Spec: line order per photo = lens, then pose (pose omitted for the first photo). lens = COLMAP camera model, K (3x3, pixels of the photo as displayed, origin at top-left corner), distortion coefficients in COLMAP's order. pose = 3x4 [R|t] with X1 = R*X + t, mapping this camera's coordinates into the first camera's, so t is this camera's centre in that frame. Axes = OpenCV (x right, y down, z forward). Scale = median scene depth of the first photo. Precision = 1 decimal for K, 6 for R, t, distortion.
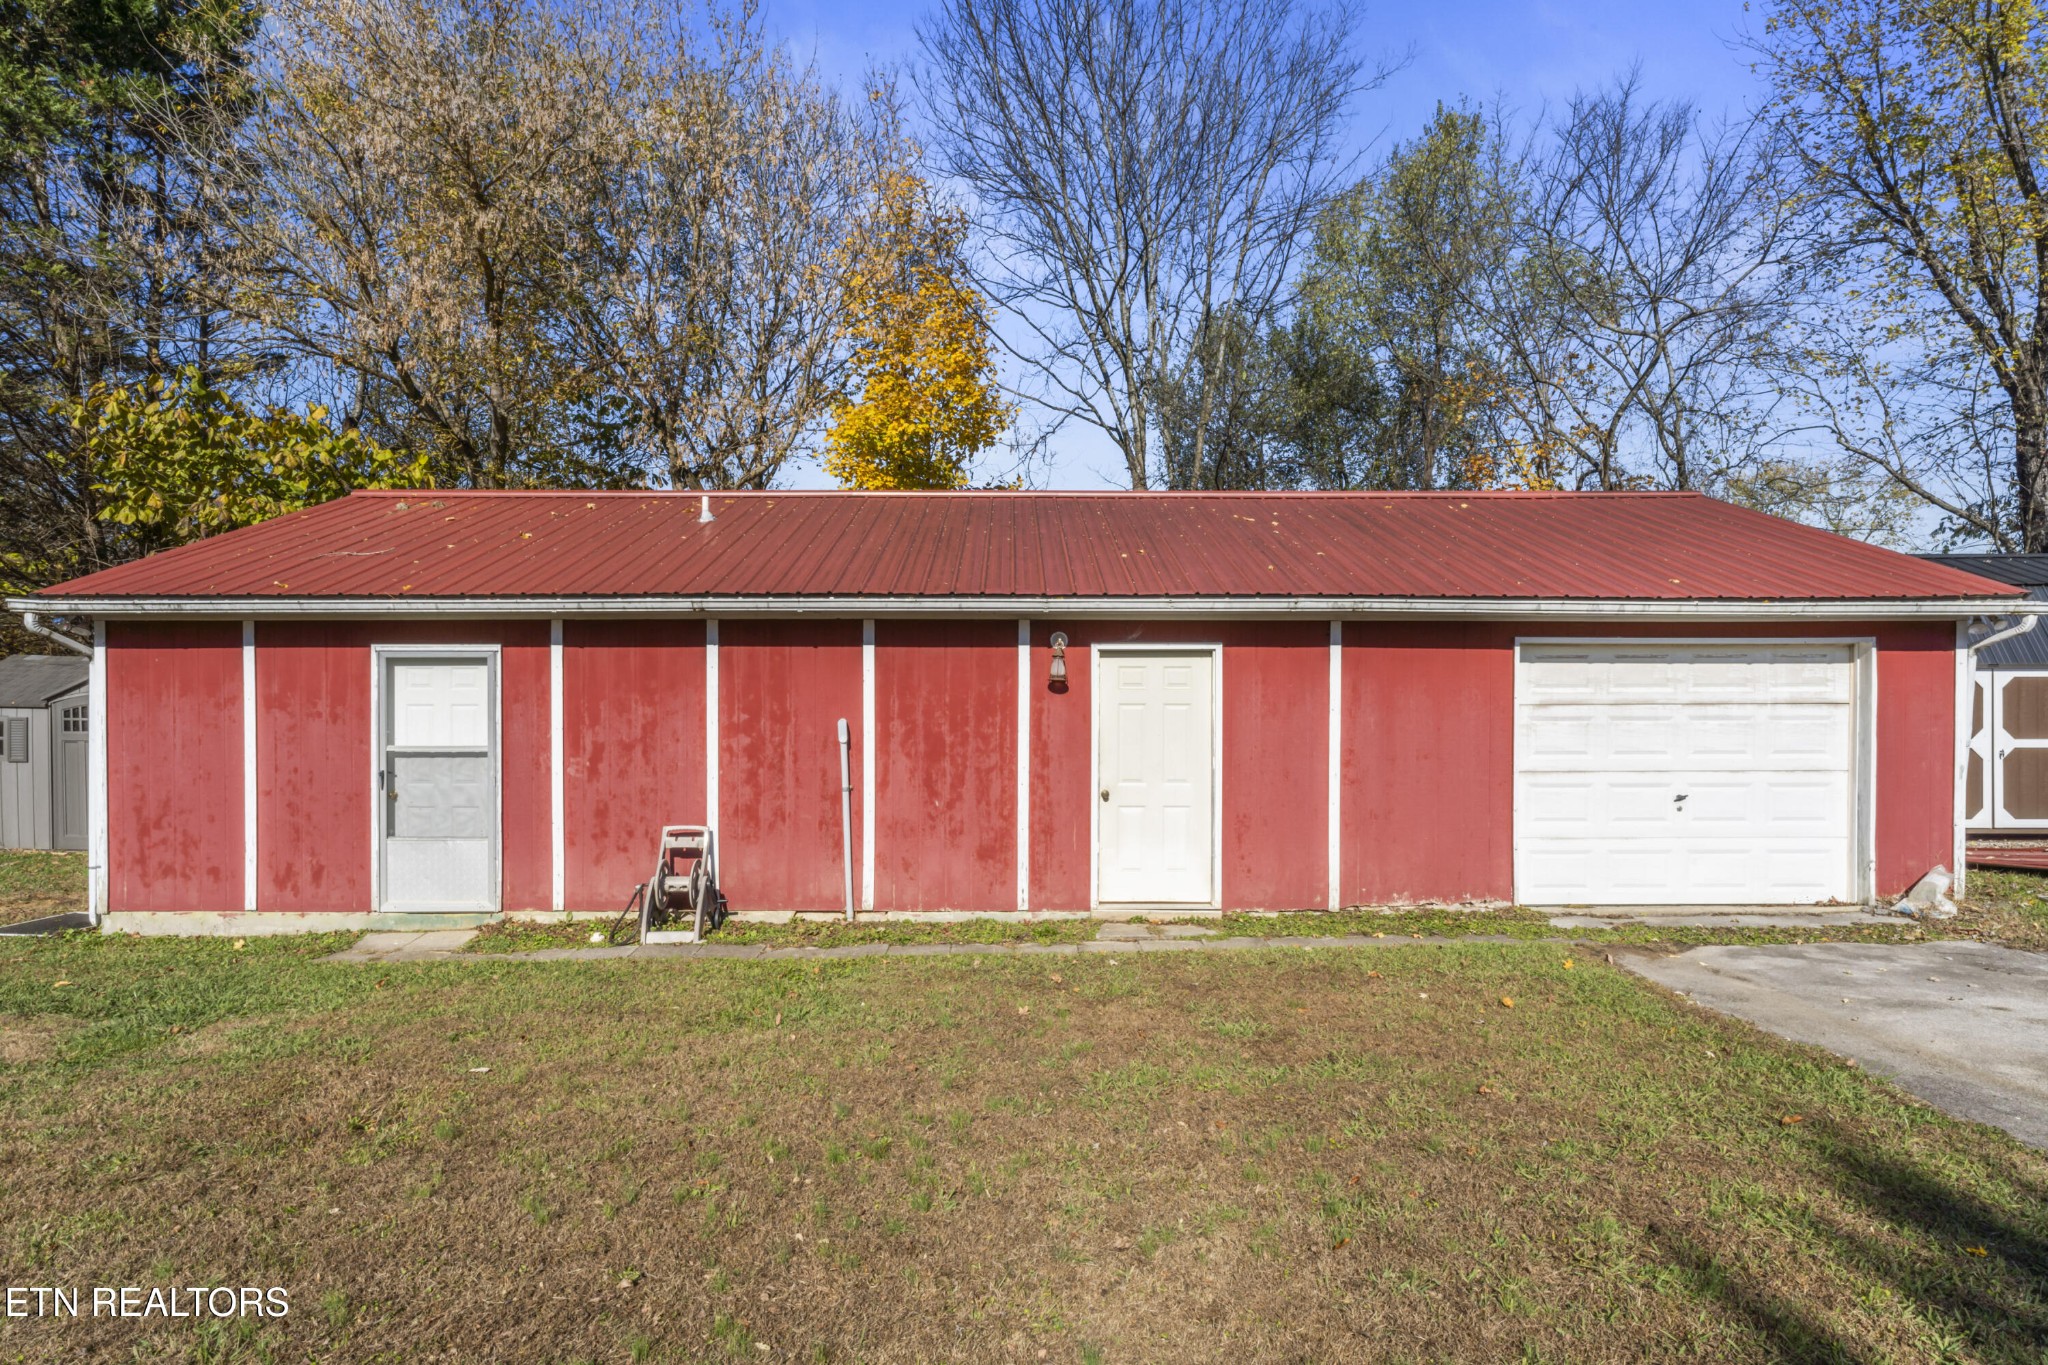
lens RADIAL K [[1085.6, 0, 1024.0], [0, 1085.6, 682.5], [0, 0, 1]] dist [-0.001742, 0.000327]
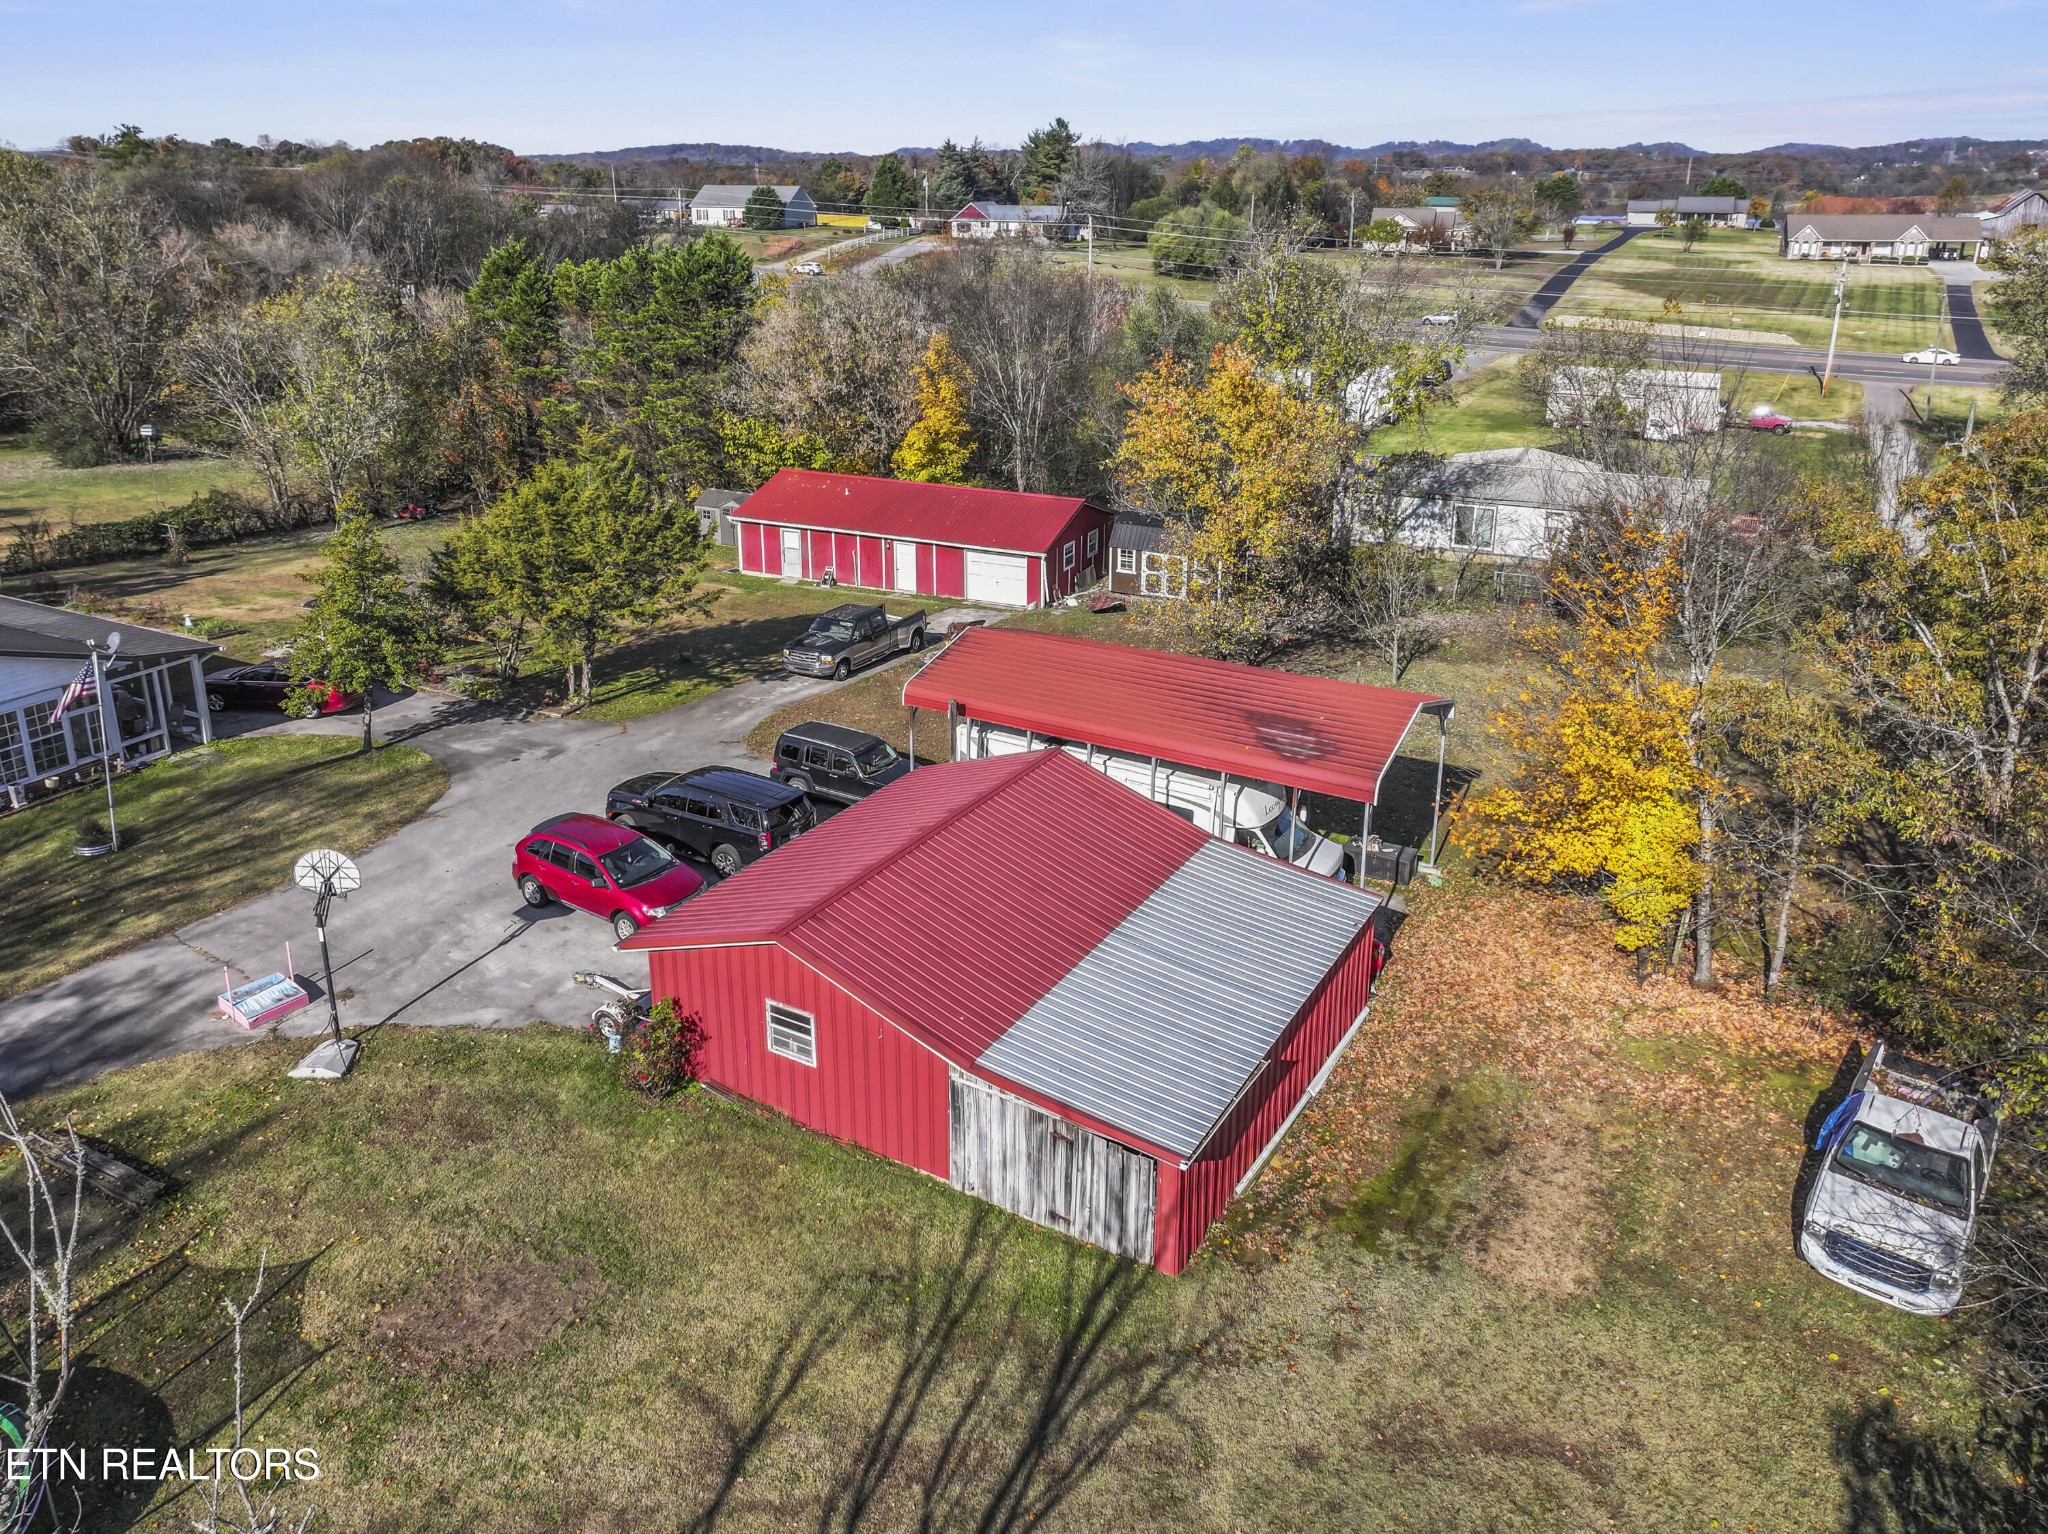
lens RADIAL K [[1475.8, 0, 1031.4], [0, 1475.8, 647.7], [0, 0, 1]] dist [0.010255, -0.007371]
pose [[0.903365, 0.132542, -0.407877, 3.668745], [-0.014794, 0.960111, 0.279227, -1.556505], [0.428617, -0.246209, 0.869292, -5.093953]]
